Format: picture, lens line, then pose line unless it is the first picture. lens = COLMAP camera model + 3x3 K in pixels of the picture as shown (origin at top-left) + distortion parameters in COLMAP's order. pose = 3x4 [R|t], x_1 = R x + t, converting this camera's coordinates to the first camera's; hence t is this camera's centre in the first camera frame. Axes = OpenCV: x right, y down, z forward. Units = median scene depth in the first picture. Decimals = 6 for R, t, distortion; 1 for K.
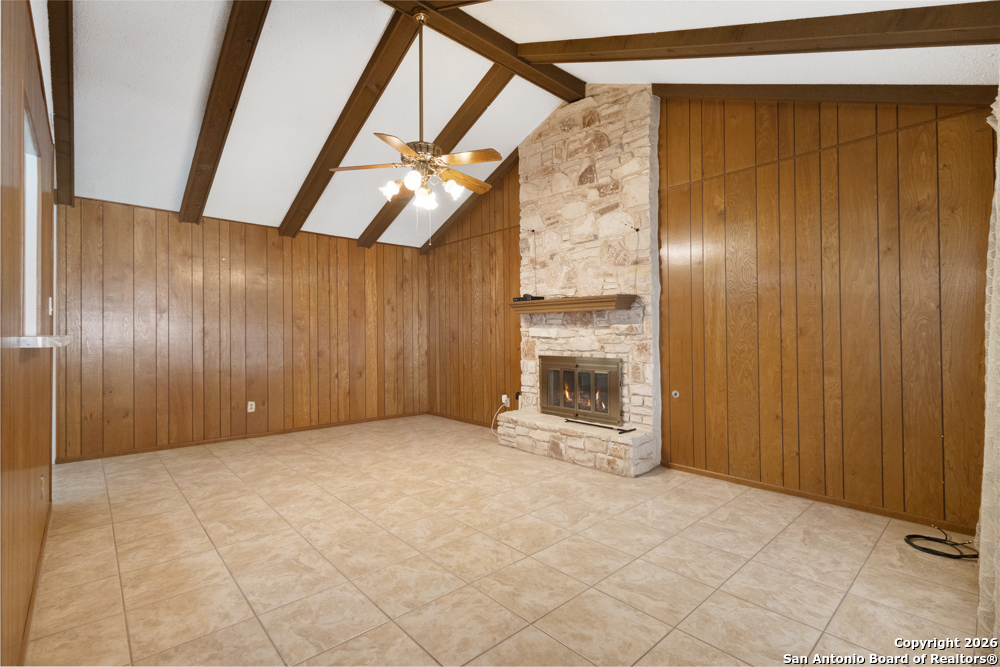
lens RADIAL K [[451.1, 0, 502.1], [0, 451.1, 331.5], [0, 0, 1]] dist [-0.001341, -0.000027]
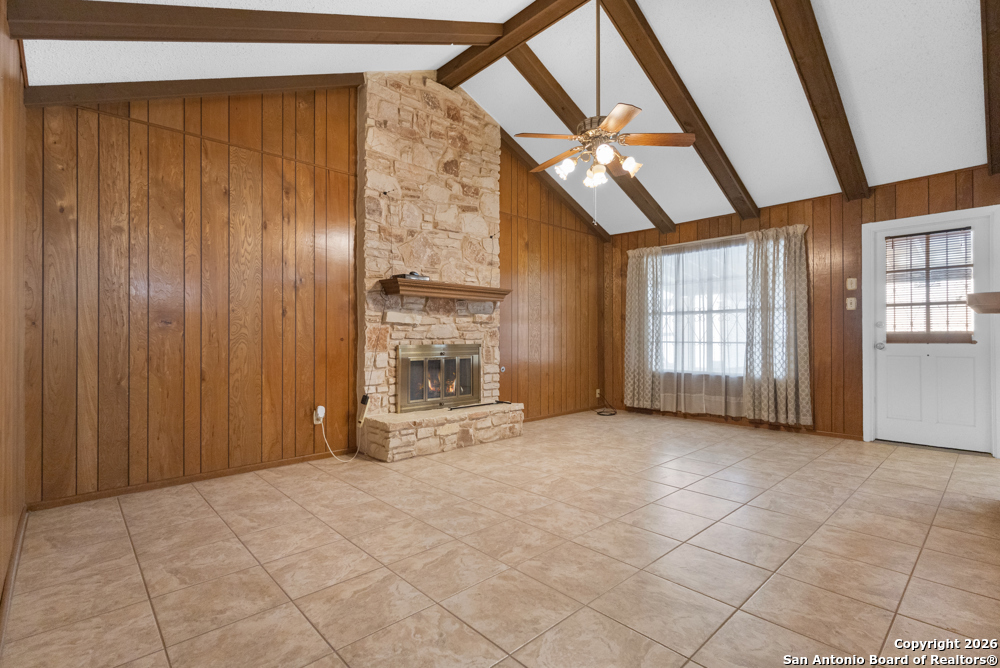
lens RADIAL K [[467.1, 0, 497.9], [0, 467.1, 334.7], [0, 0, 1]] dist [-0.002813, 0.000424]
pose [[0.001016, 0.008030, 0.999967, -1.011405], [-0.006827, 0.999945, -0.008023, 0.049602], [-0.999976, -0.006818, 0.001070, 1.037931]]
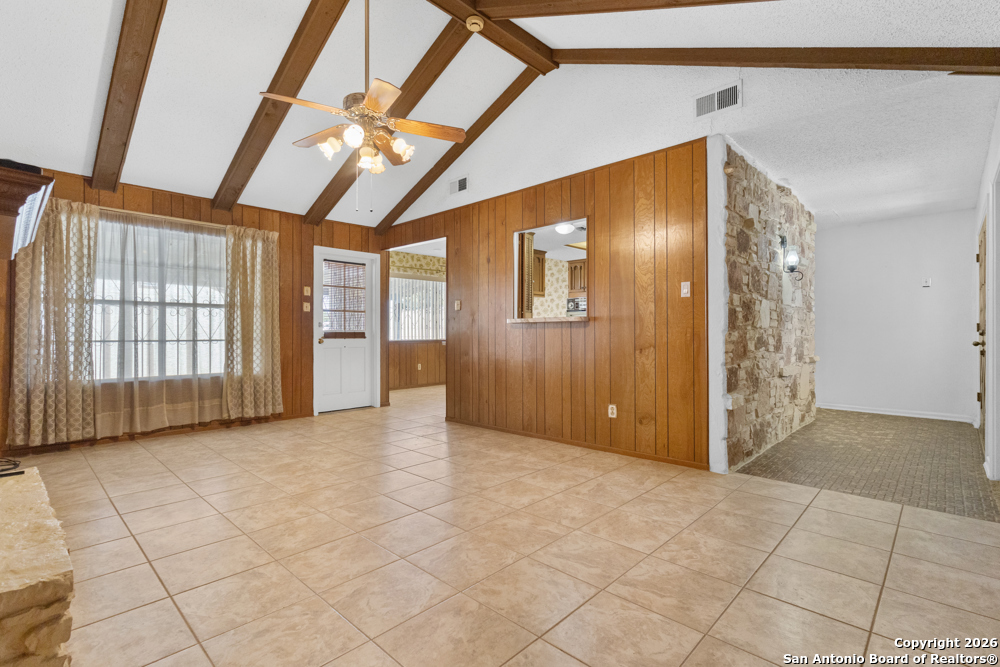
lens RADIAL K [[468.8, 0, 497.3], [0, 468.8, 331.4], [0, 0, 1]] dist [-0.001755, 0.001197]
pose [[-0.998246, 0.002133, -0.059168, -0.324872], [0.002806, 0.999932, -0.011293, 0.049504], [0.059140, -0.011439, -0.998184, 1.657666]]
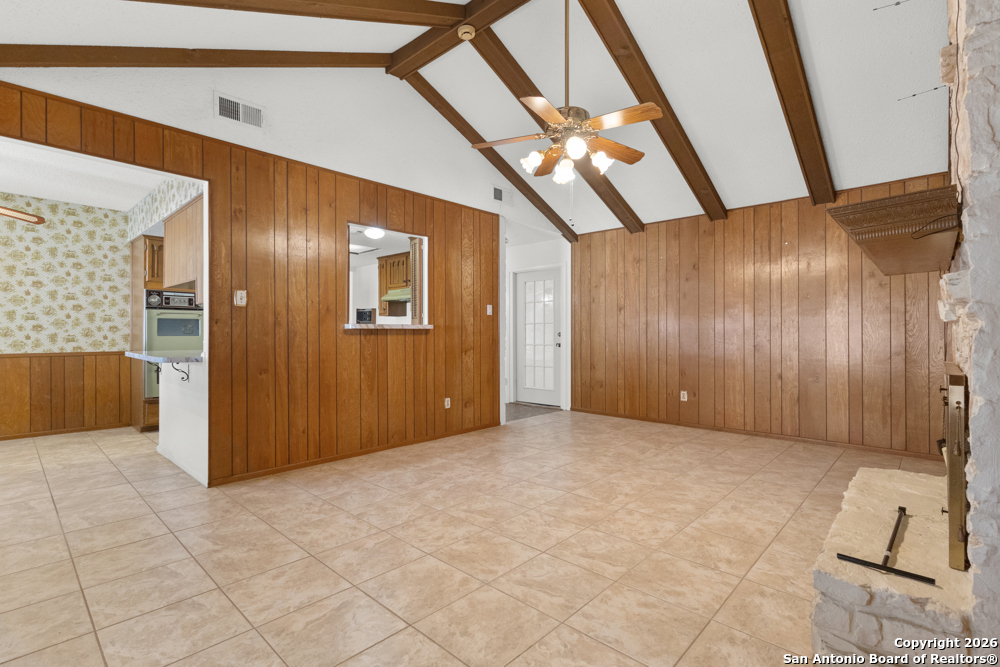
lens RADIAL K [[471.9, 0, 500.0], [0, 471.9, 333.5], [0, 0, 1]] dist [-0.001729, 0.000155]
pose [[0.074758, -0.001683, -0.997200, 0.652684], [0.009584, 0.999954, -0.000969, 0.028989], [0.997156, -0.009485, 0.074771, 0.677476]]
